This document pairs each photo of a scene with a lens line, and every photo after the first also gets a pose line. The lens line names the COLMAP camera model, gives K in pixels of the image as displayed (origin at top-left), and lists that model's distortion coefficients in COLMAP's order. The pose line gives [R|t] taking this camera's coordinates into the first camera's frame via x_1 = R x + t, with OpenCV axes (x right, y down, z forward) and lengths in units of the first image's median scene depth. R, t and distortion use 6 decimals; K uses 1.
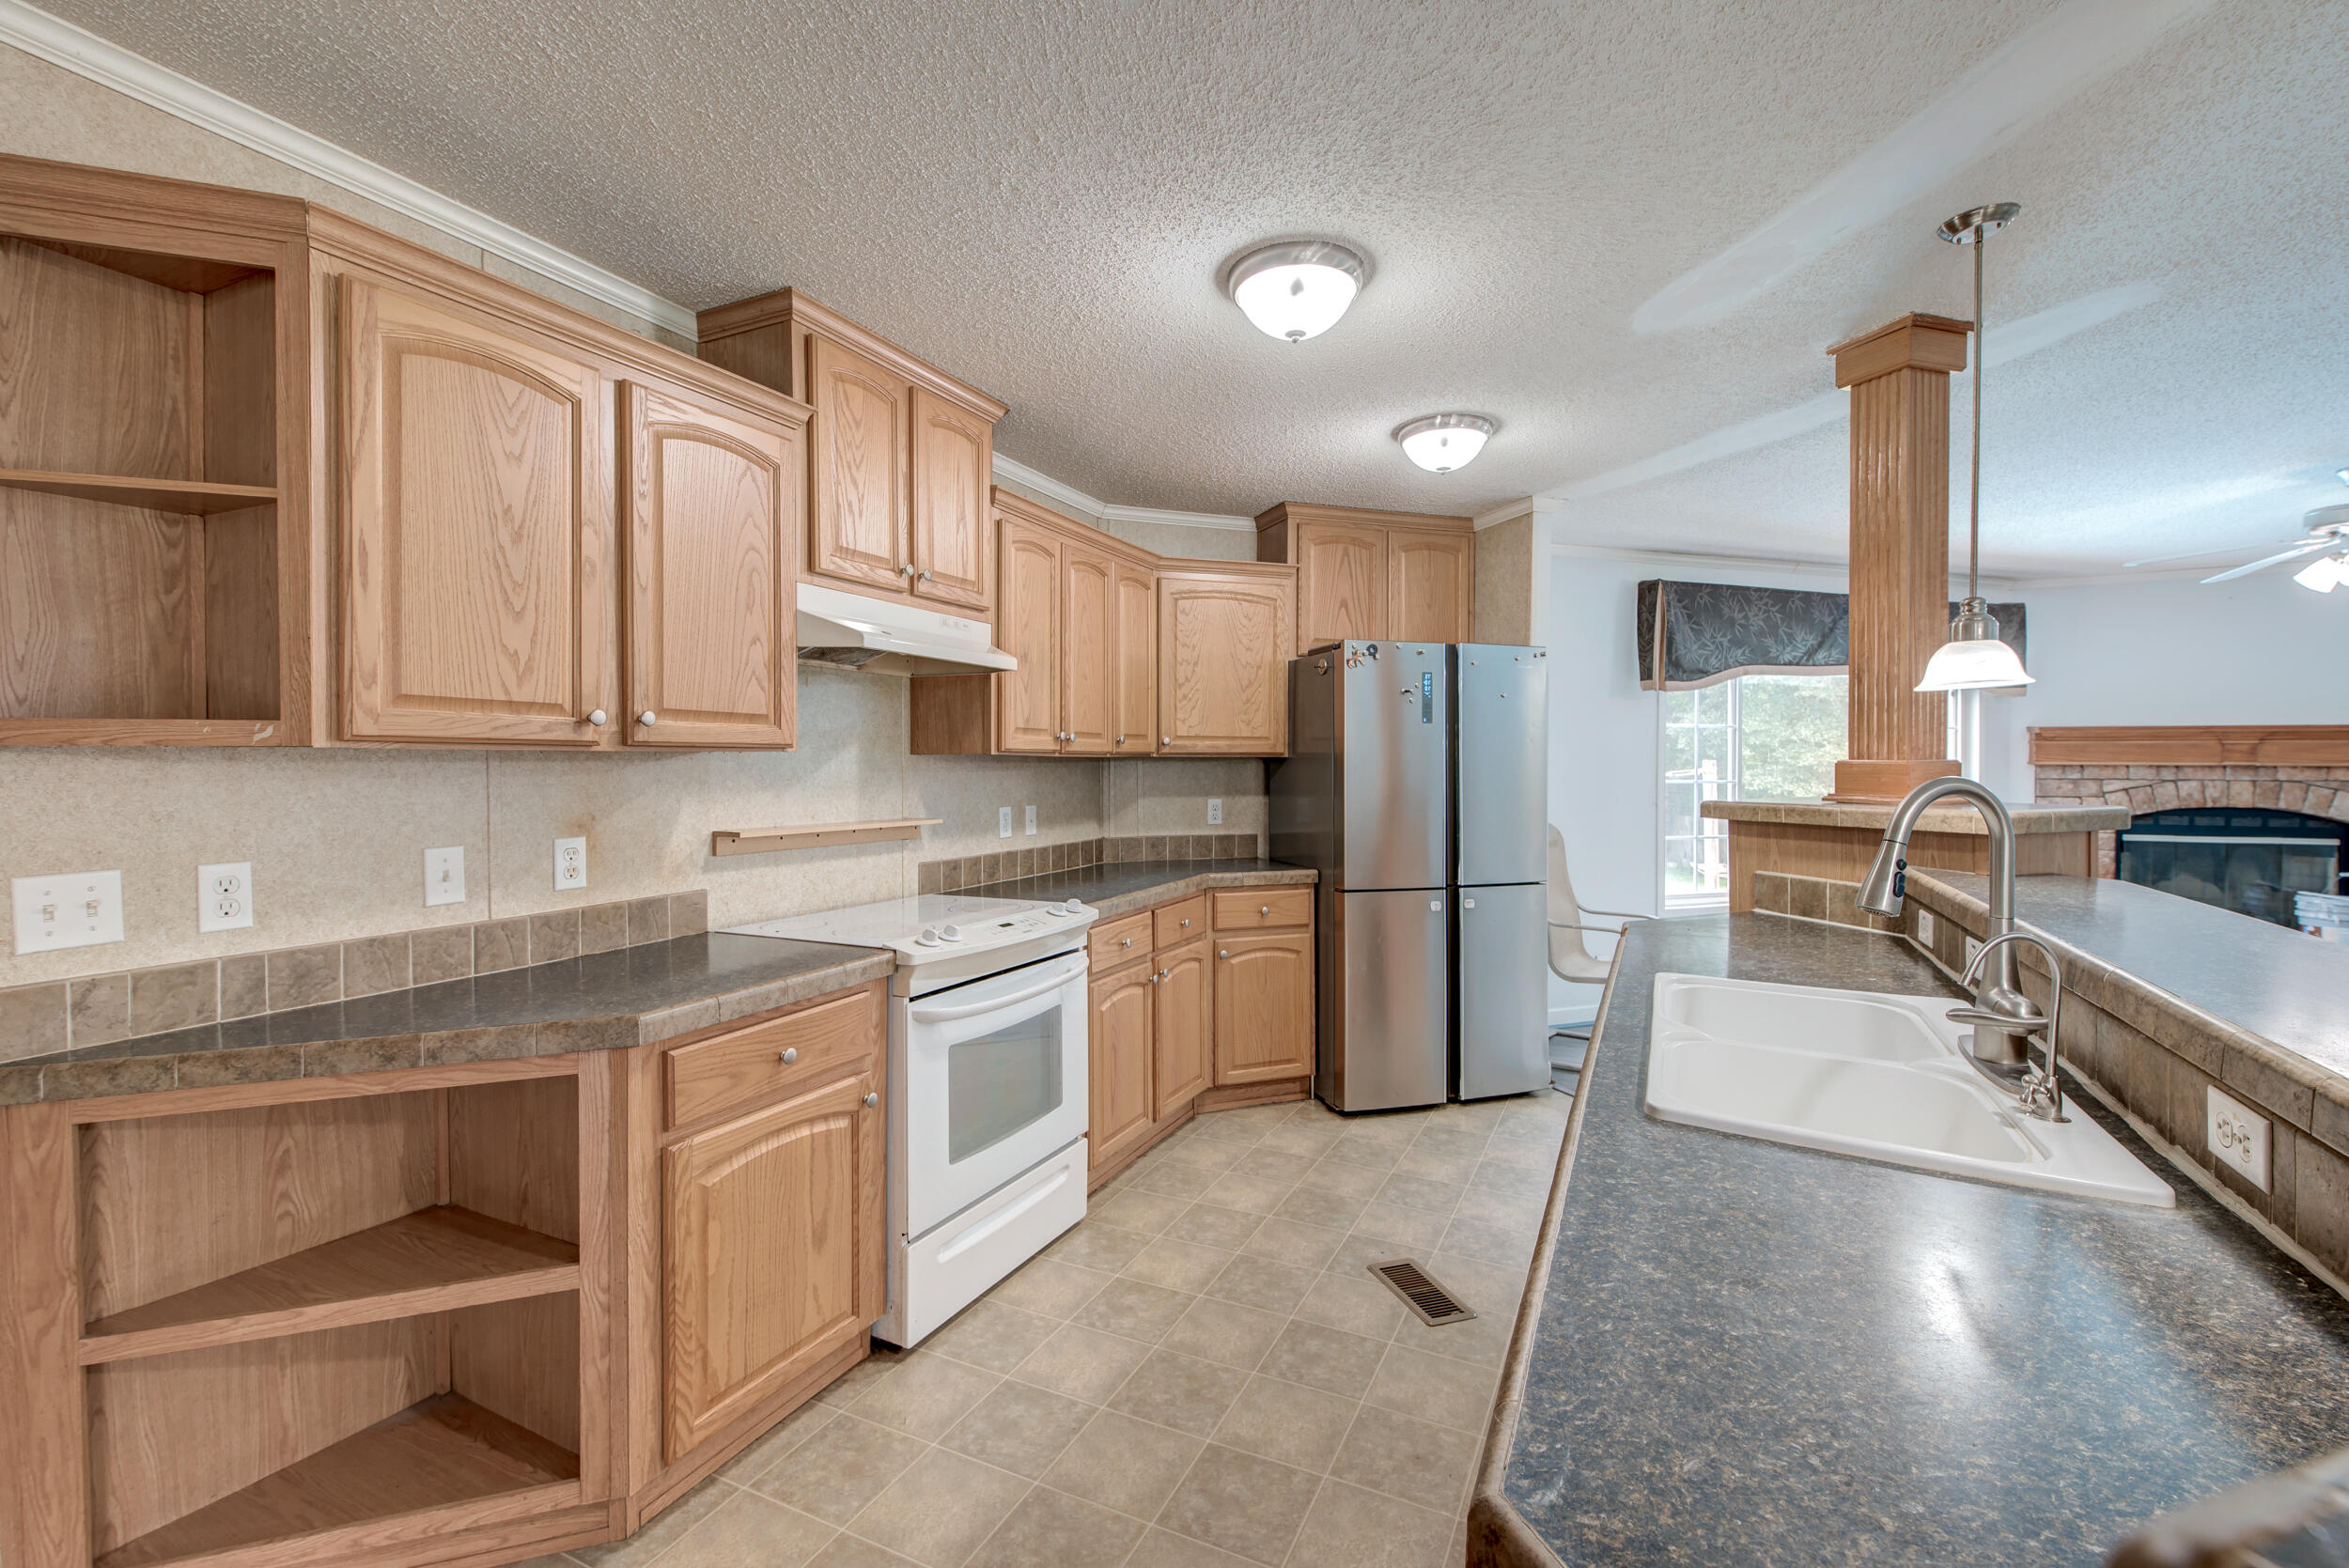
lens RADIAL K [[989.3, 0, 1161.4], [0, 989.3, 769.4], [0, 0, 1]] dist [0.002822, -0.000039]
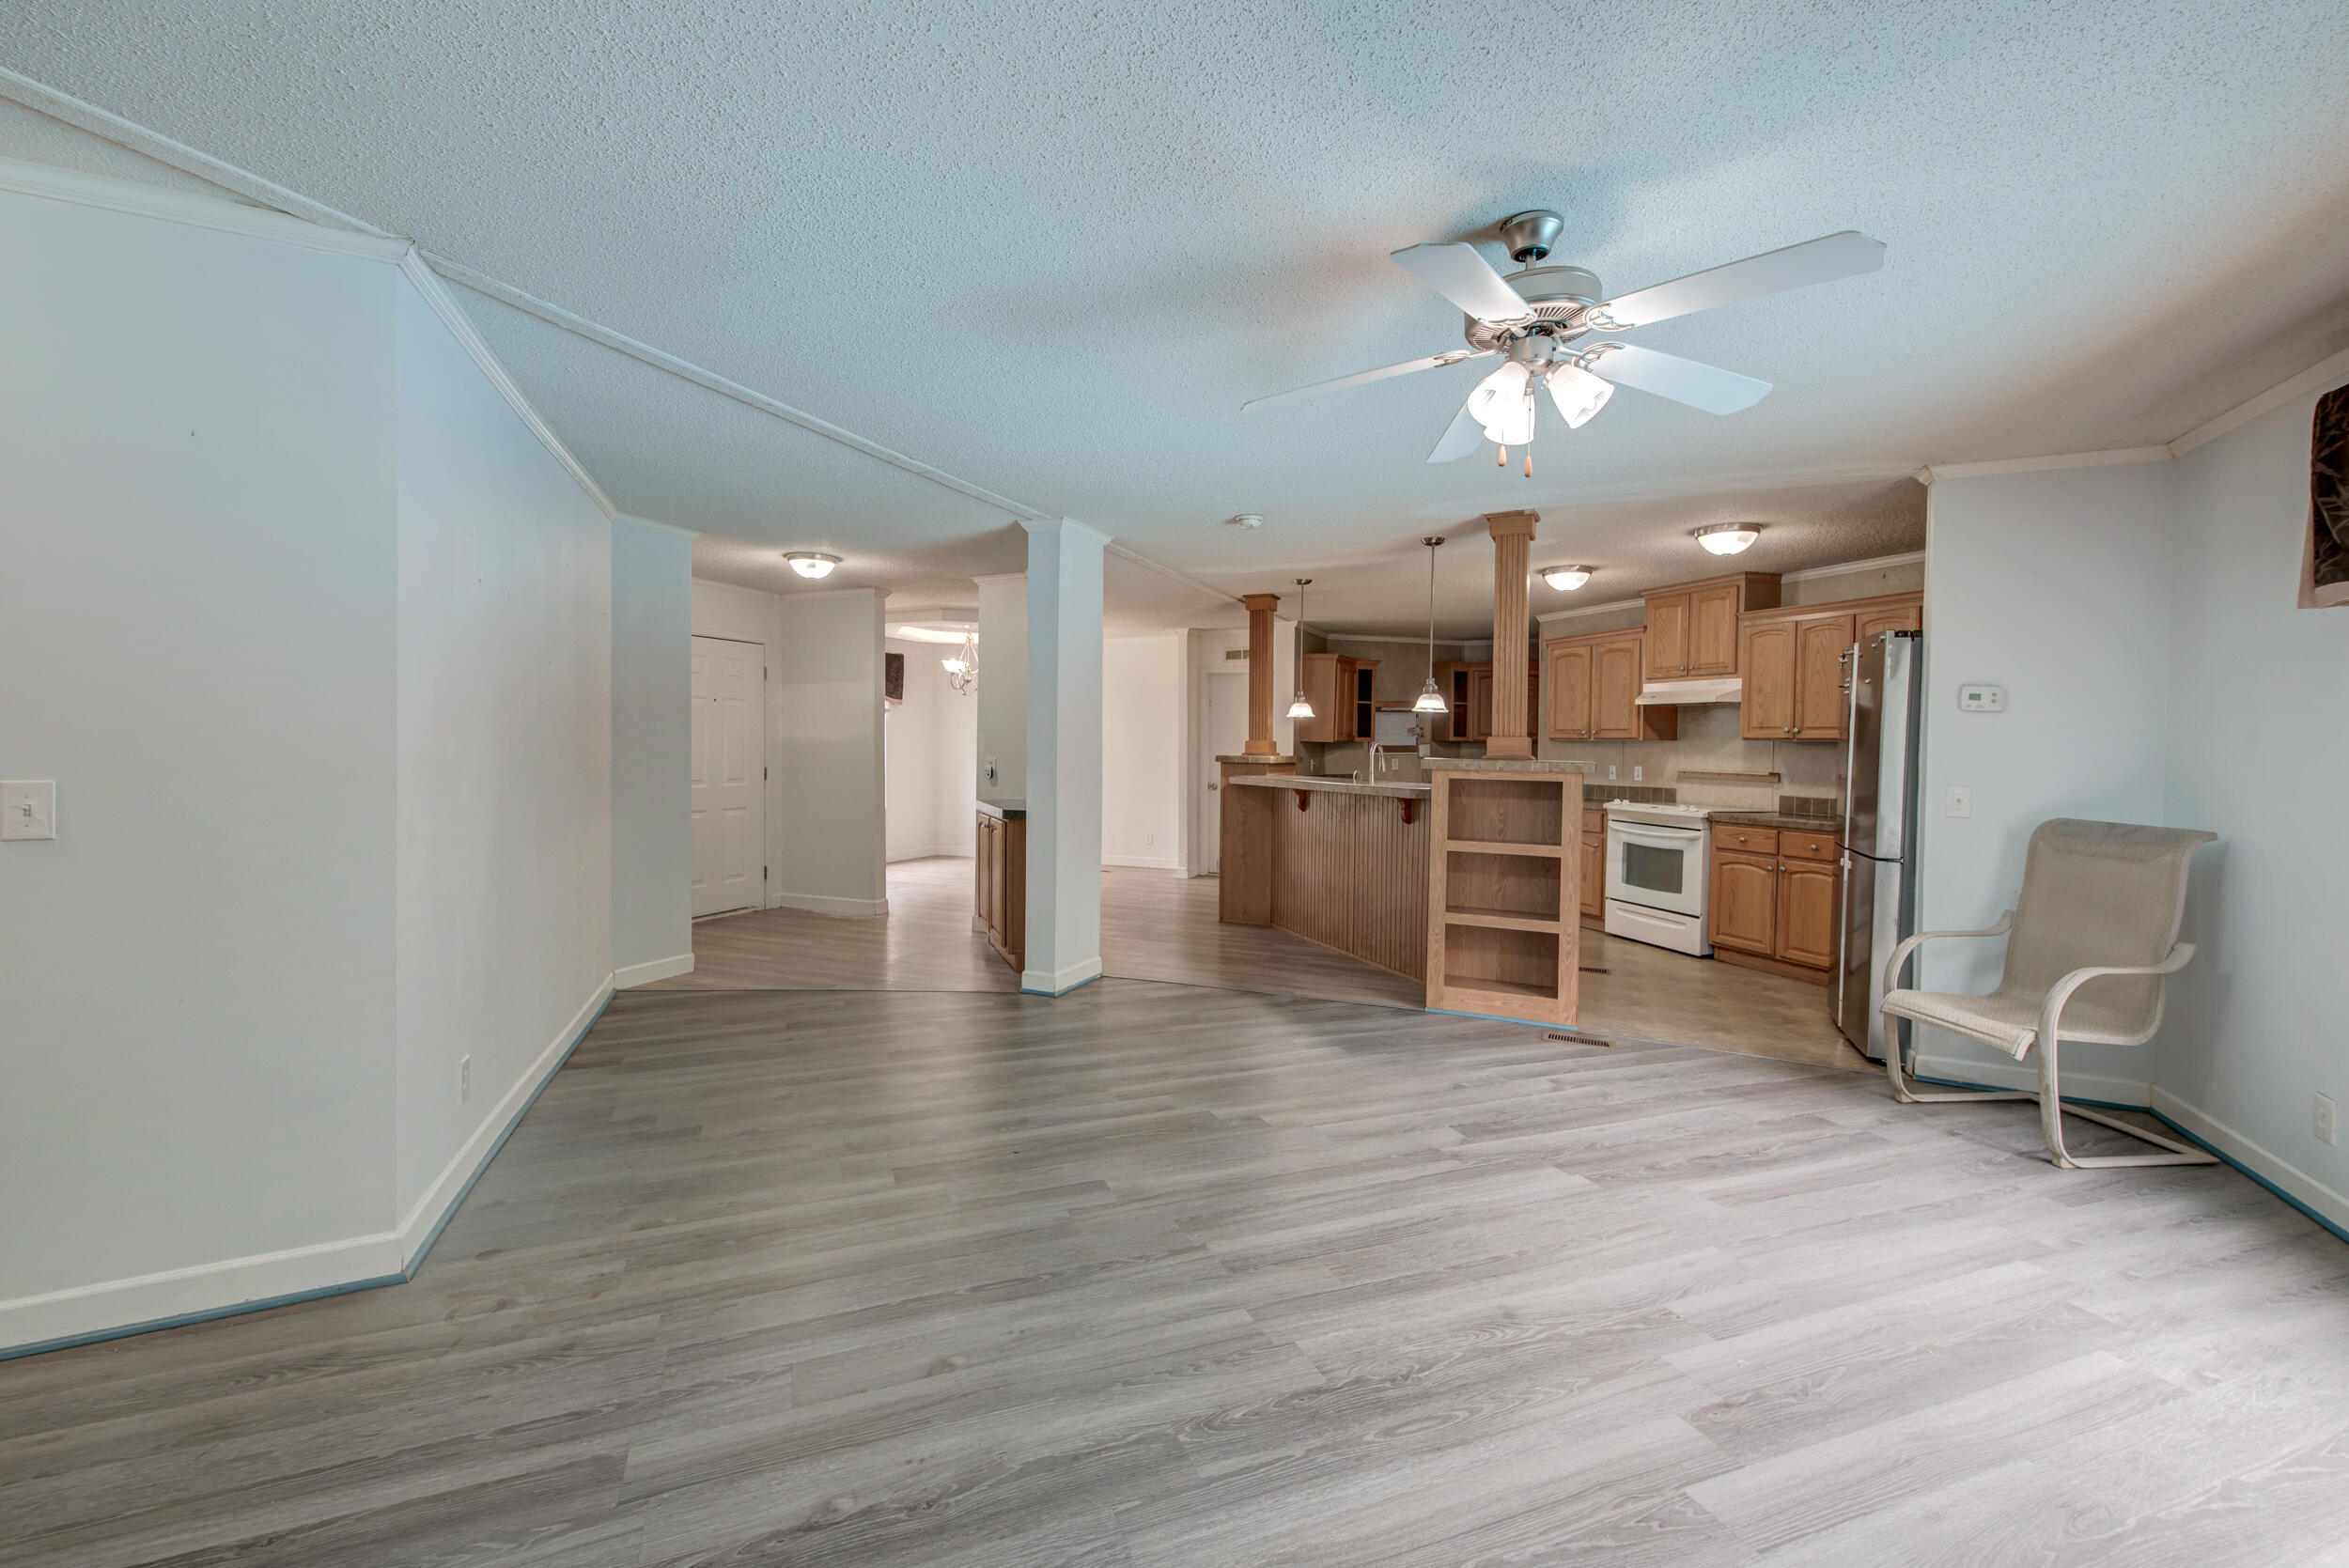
lens RADIAL K [[991.4, 0, 1177.7], [0, 991.4, 790.0], [0, 0, 1]] dist [0.019697, -0.010685]
pose [[-0.664347, 0.024872, -0.747010, 2.143006], [-0.020329, 0.998475, 0.051324, 0.005925], [0.747147, 0.049283, -0.662829, 1.481252]]
